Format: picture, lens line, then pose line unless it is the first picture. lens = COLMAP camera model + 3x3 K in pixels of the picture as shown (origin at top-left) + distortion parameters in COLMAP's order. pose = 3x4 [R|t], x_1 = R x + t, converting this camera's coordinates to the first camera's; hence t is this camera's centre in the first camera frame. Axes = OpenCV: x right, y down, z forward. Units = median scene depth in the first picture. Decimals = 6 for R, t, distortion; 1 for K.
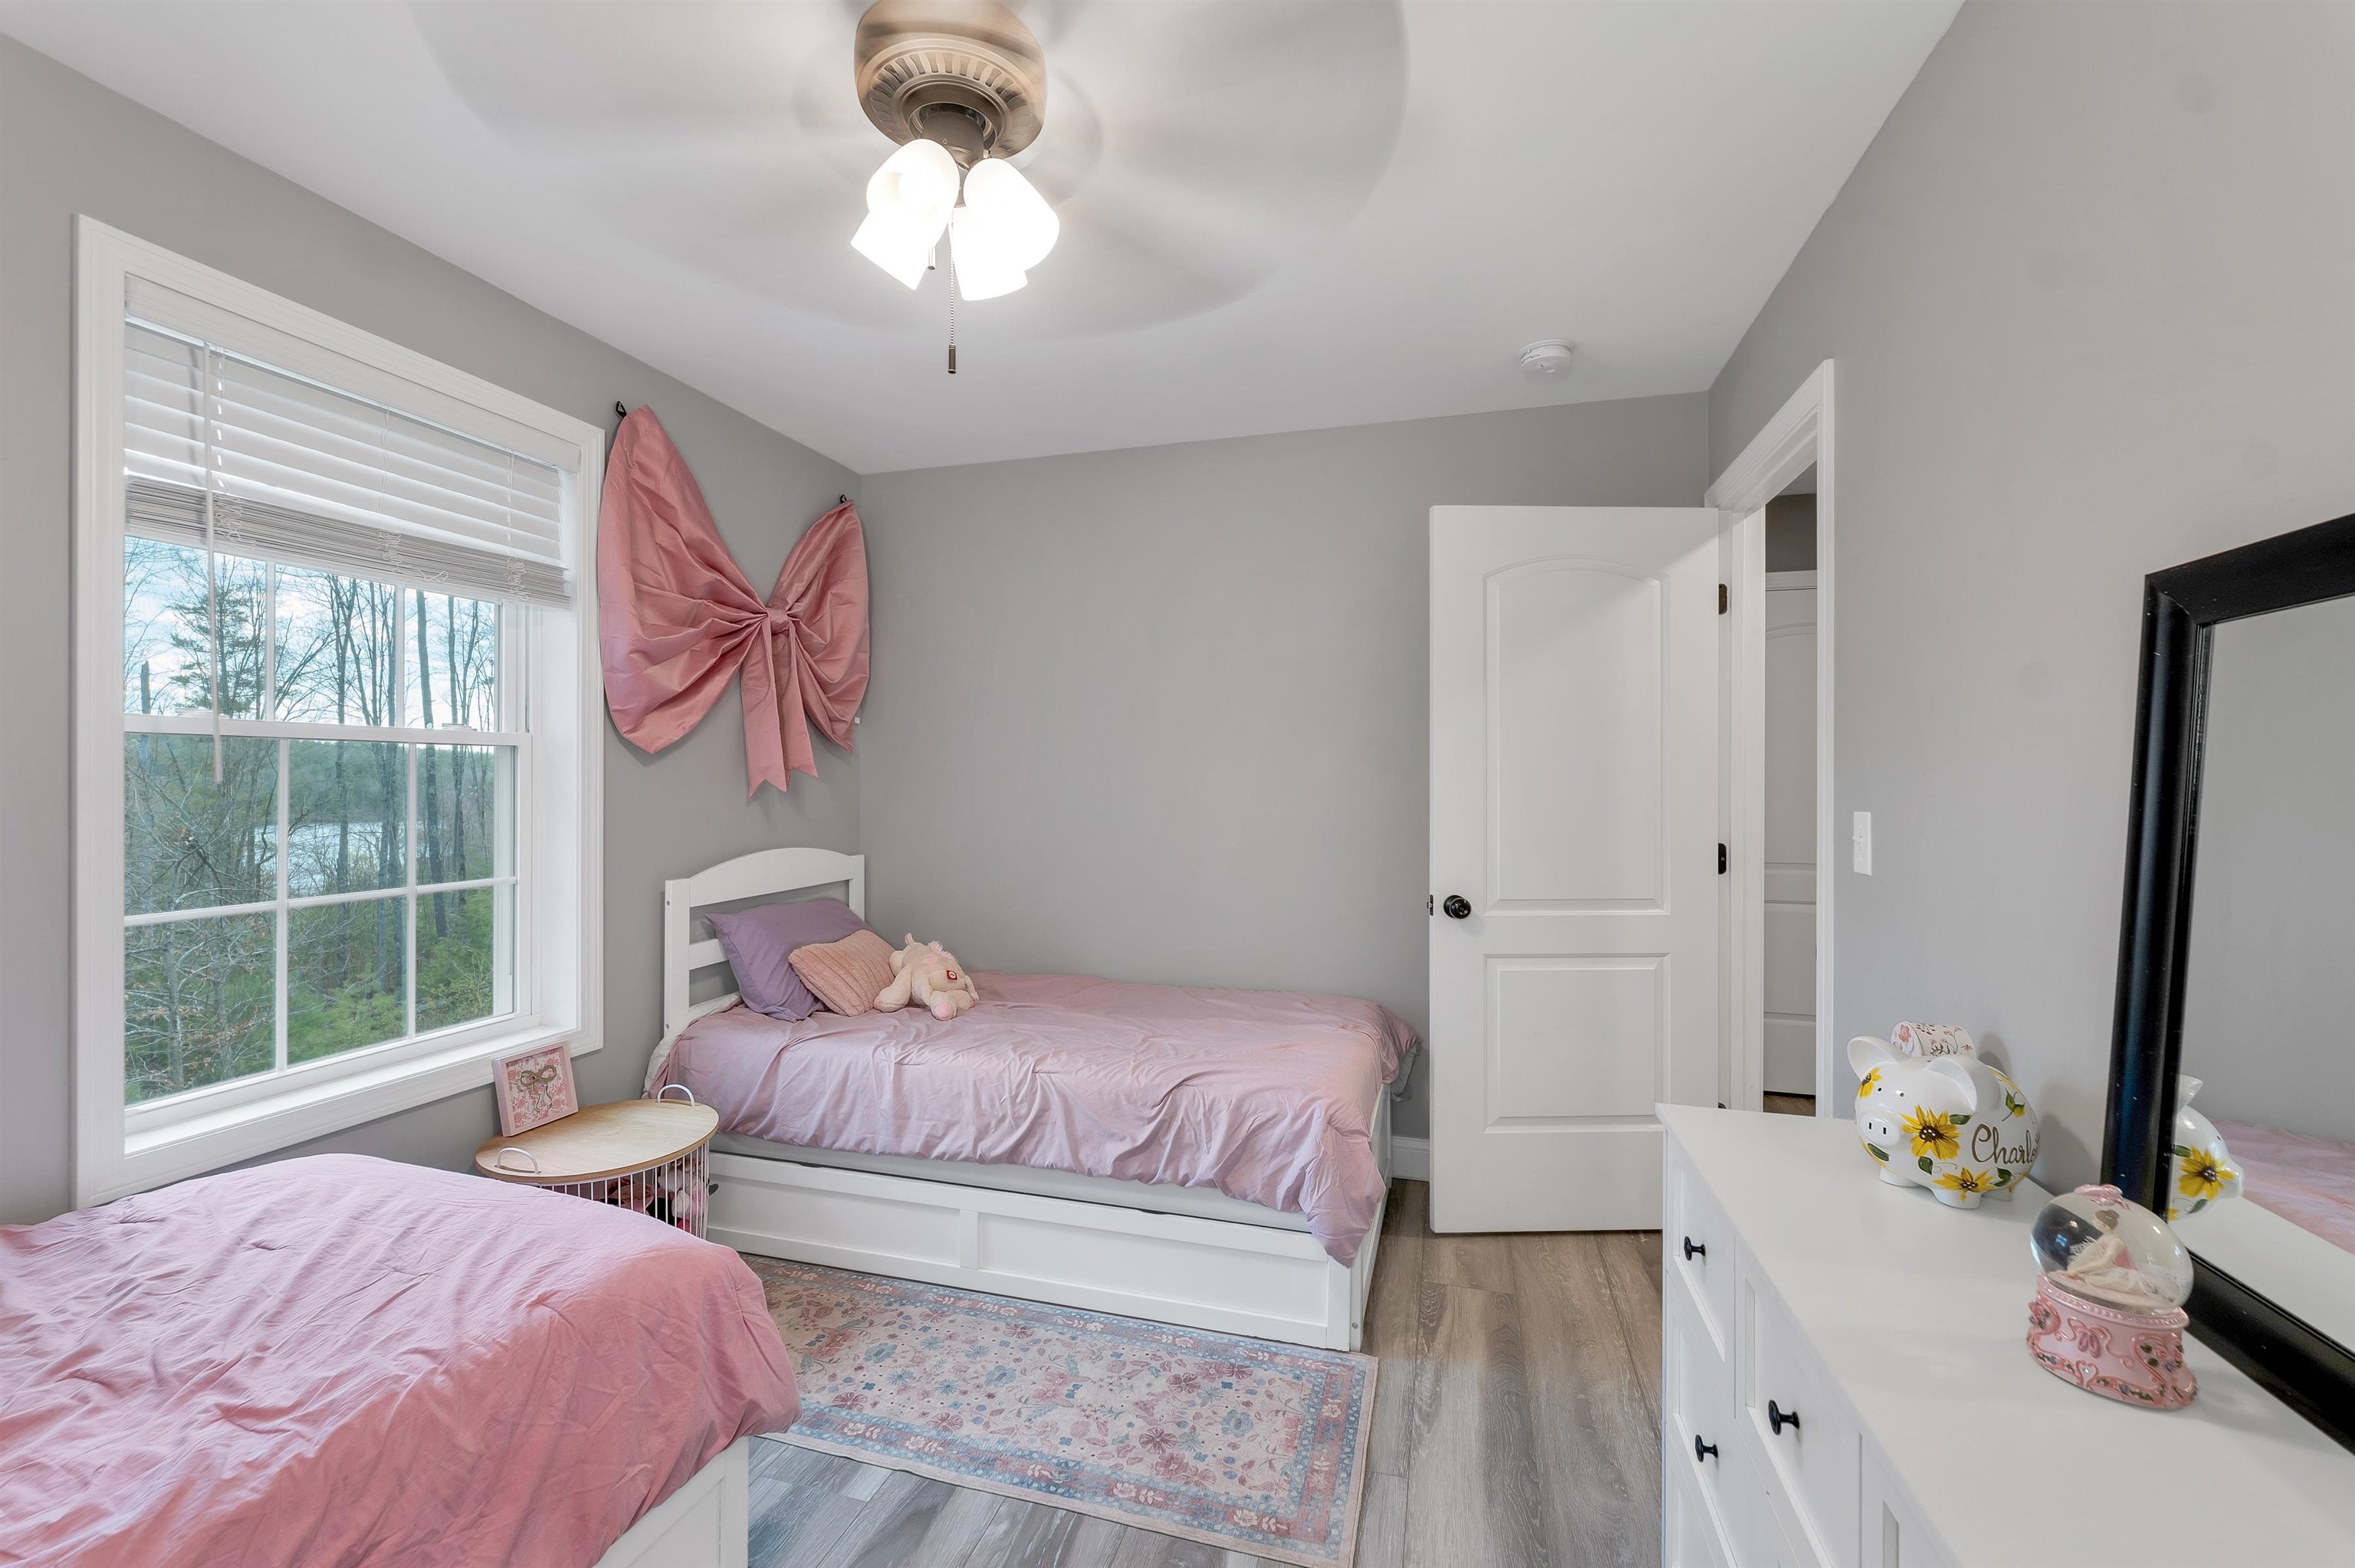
lens RADIAL K [[977.8, 0, 1164.0], [0, 977.8, 776.4], [0, 0, 1]] dist [-0.000158, -0.000300]
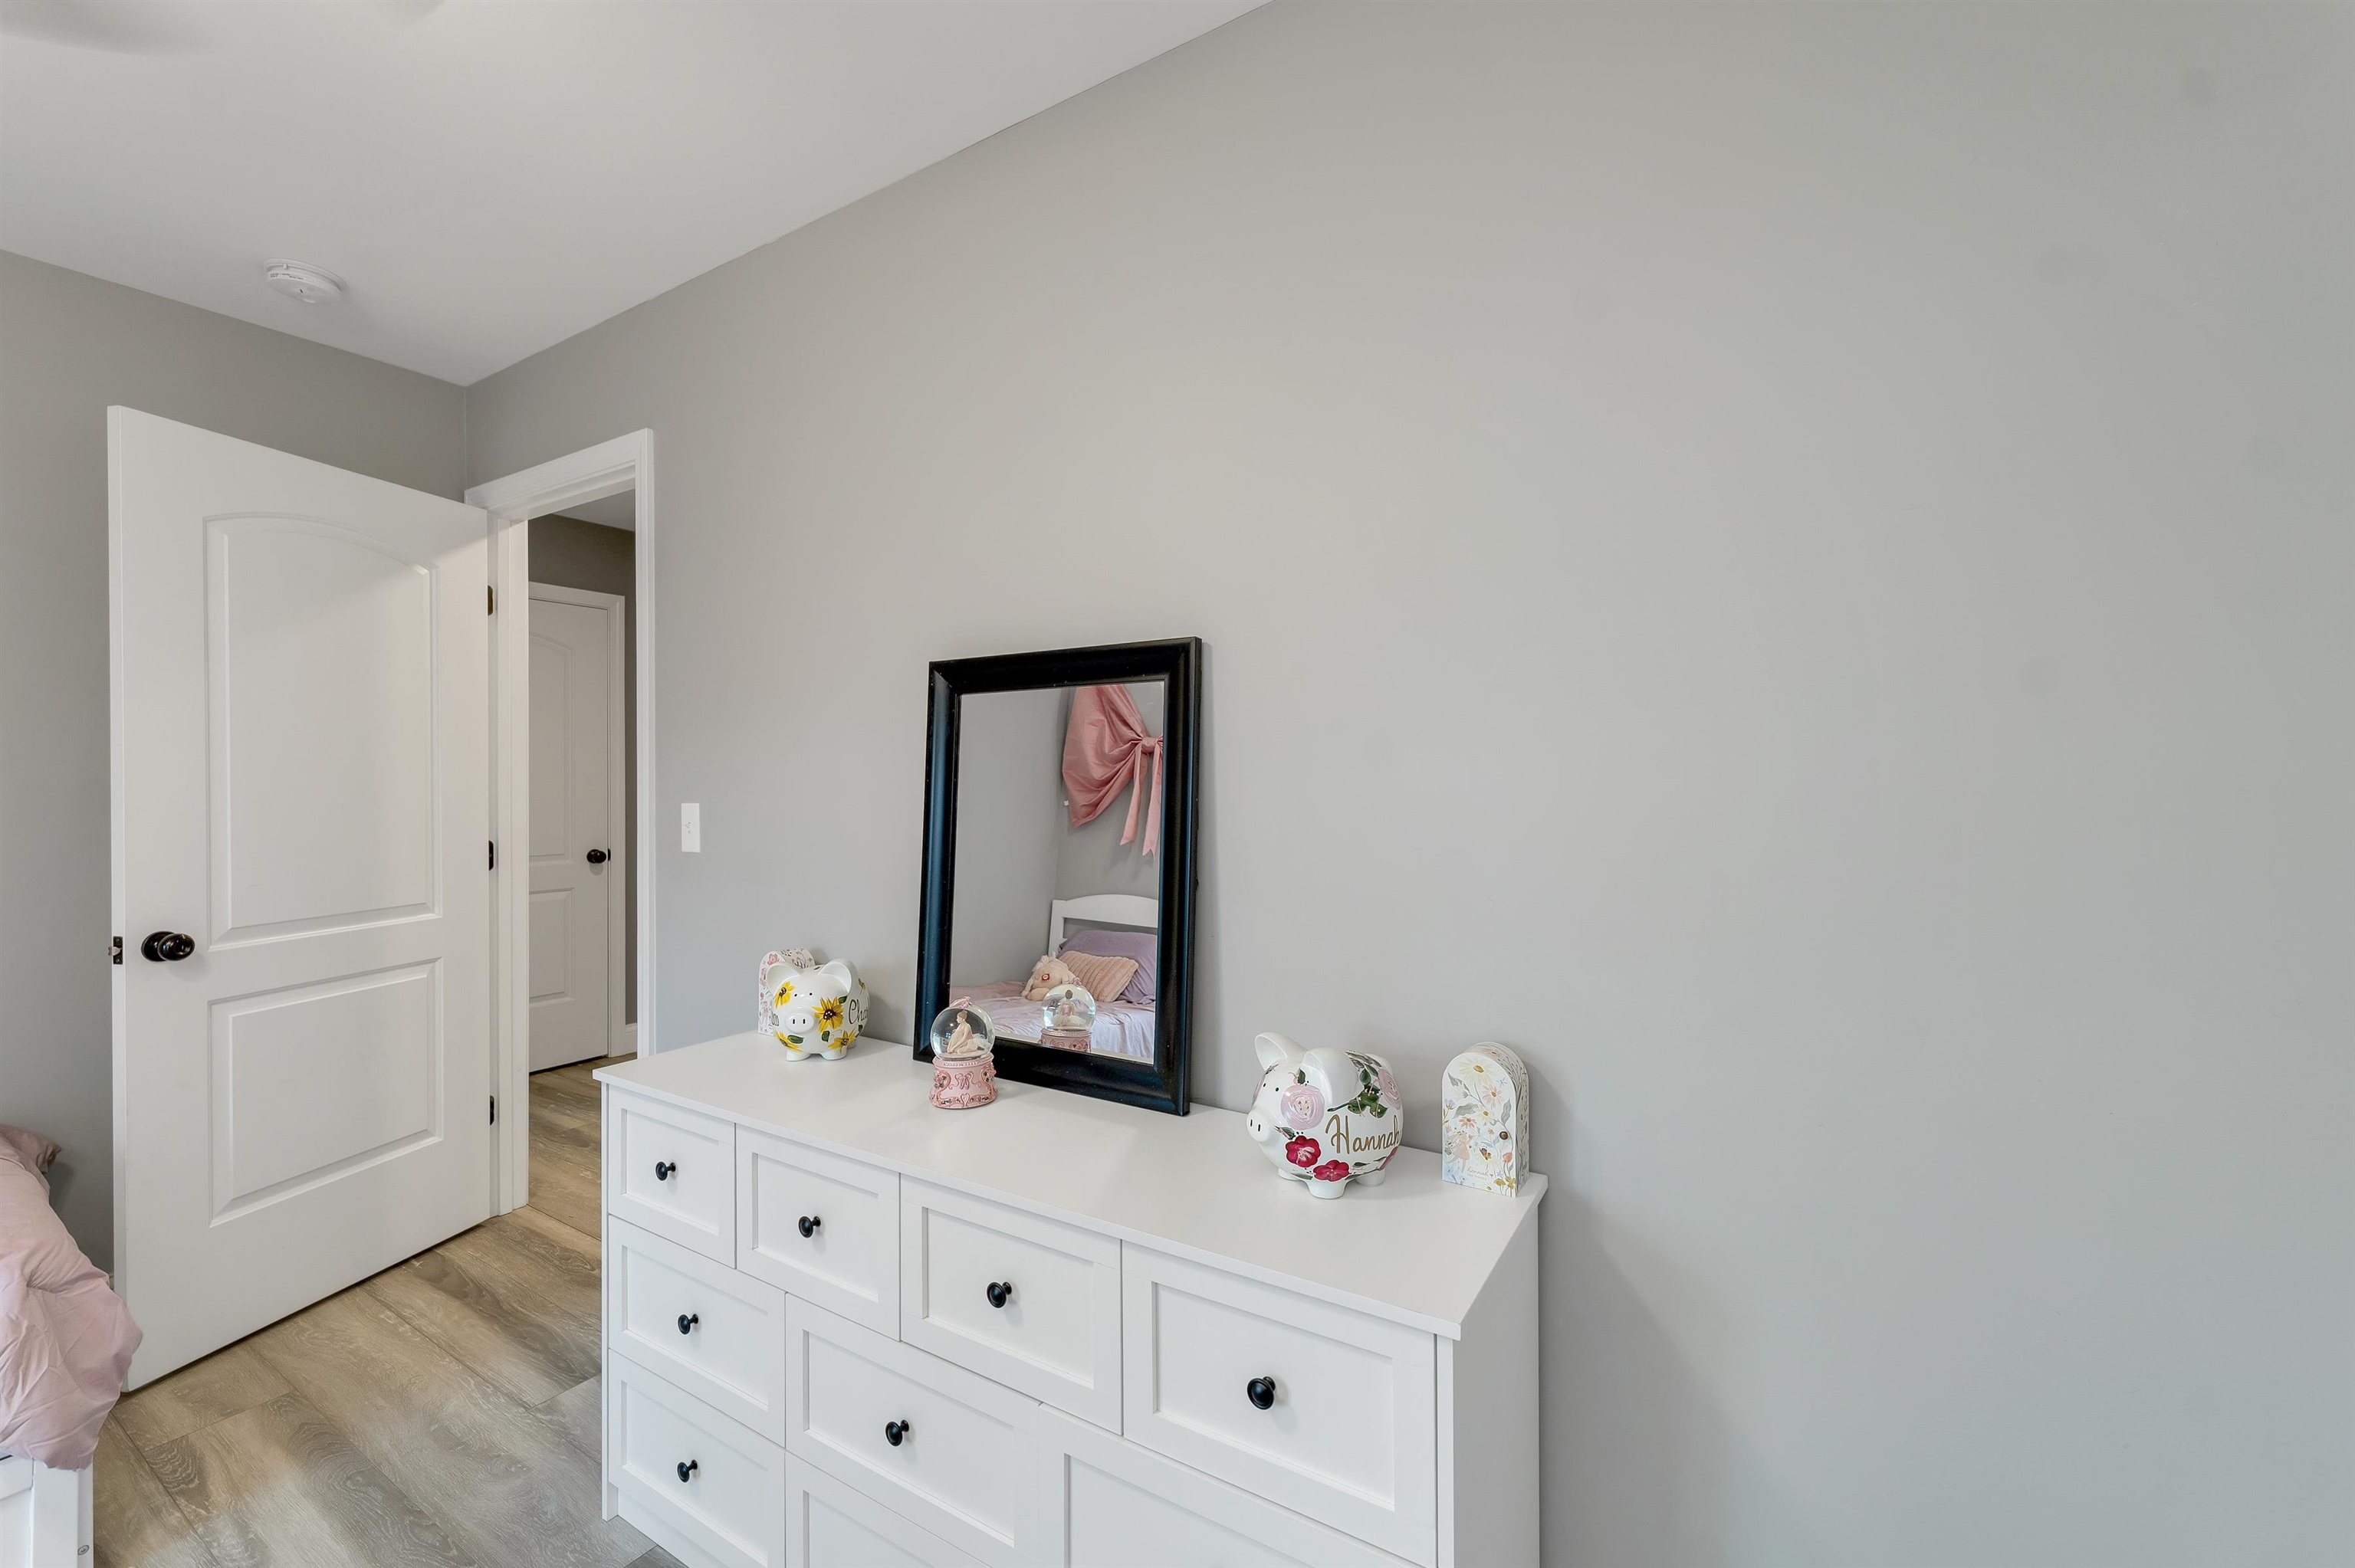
lens RADIAL K [[985.6, 0, 1178.6], [0, 985.6, 775.4], [0, 0, 1]] dist [0.000619, -0.000111]
pose [[0.261602, -0.001366, 0.965175, -0.524388], [-0.000956, 0.999998, 0.001674, -0.003605], [-0.965175, -0.001360, 0.261600, 0.086779]]
